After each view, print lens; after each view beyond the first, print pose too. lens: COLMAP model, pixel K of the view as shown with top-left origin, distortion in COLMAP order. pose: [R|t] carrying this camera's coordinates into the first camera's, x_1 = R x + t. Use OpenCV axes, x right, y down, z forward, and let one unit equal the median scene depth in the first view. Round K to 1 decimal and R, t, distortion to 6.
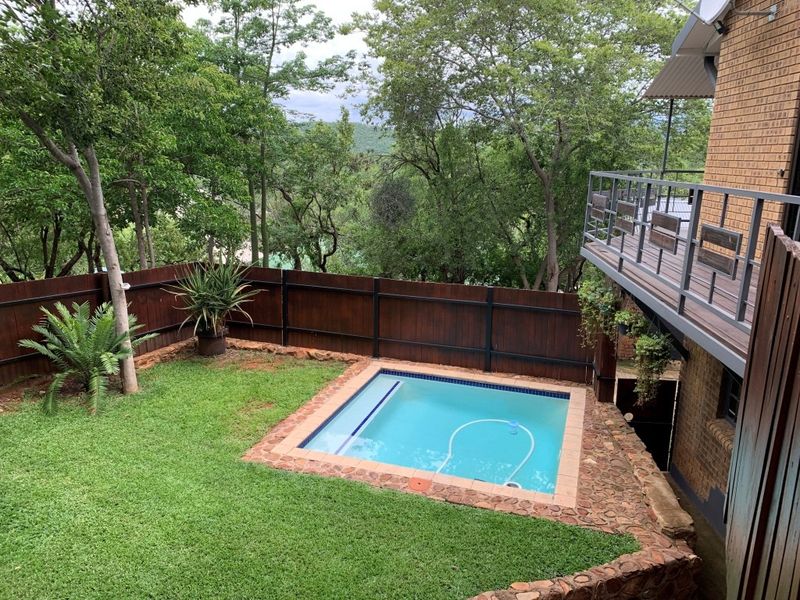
lens RADIAL K [[609.7, 0, 399.2], [0, 609.7, 299.0], [0, 0, 1]] dist [0.050636, -0.061960]
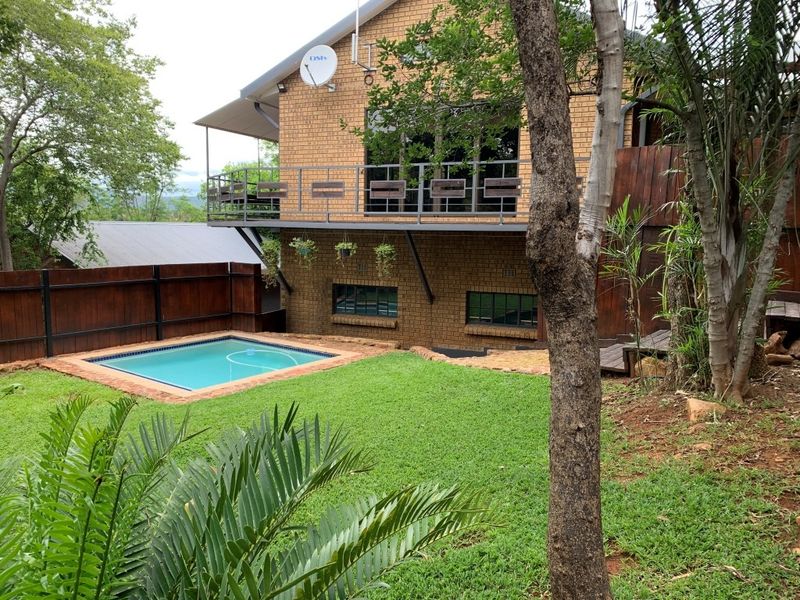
lens RADIAL K [[609.7, 0, 401.7], [0, 609.7, 301.7], [0, 0, 1]] dist [0.050636, -0.061960]
pose [[0.316694, -0.124789, 0.940283, -0.770770], [0.218084, 0.974330, 0.055855, 0.081275], [-0.923117, 0.187372, 0.335779, 0.194292]]
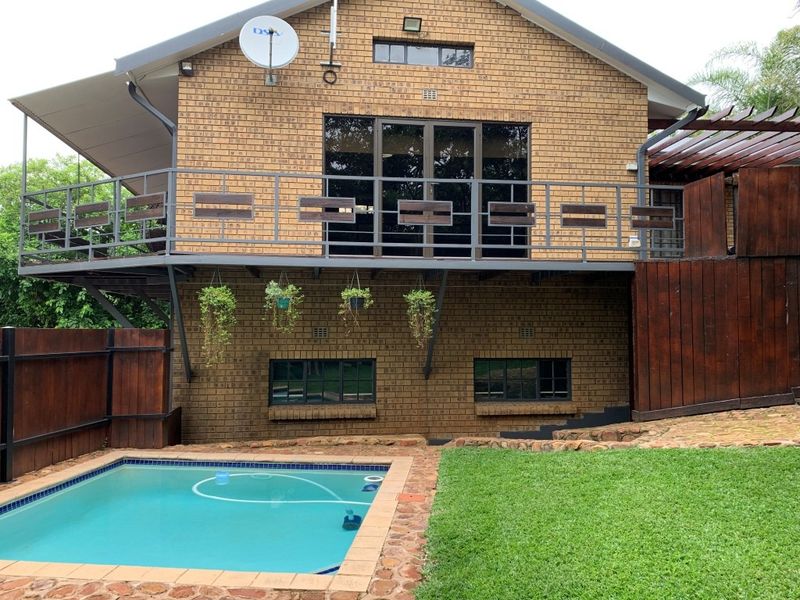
lens RADIAL K [[609.7, 0, 398.9], [0, 609.7, 297.4], [0, 0, 1]] dist [0.050636, -0.061960]
pose [[-0.209127, 0.032668, 0.977343, -0.480606], [0.230539, 0.972918, 0.016809, 0.027150], [-0.950325, 0.228831, -0.210995, 0.738376]]
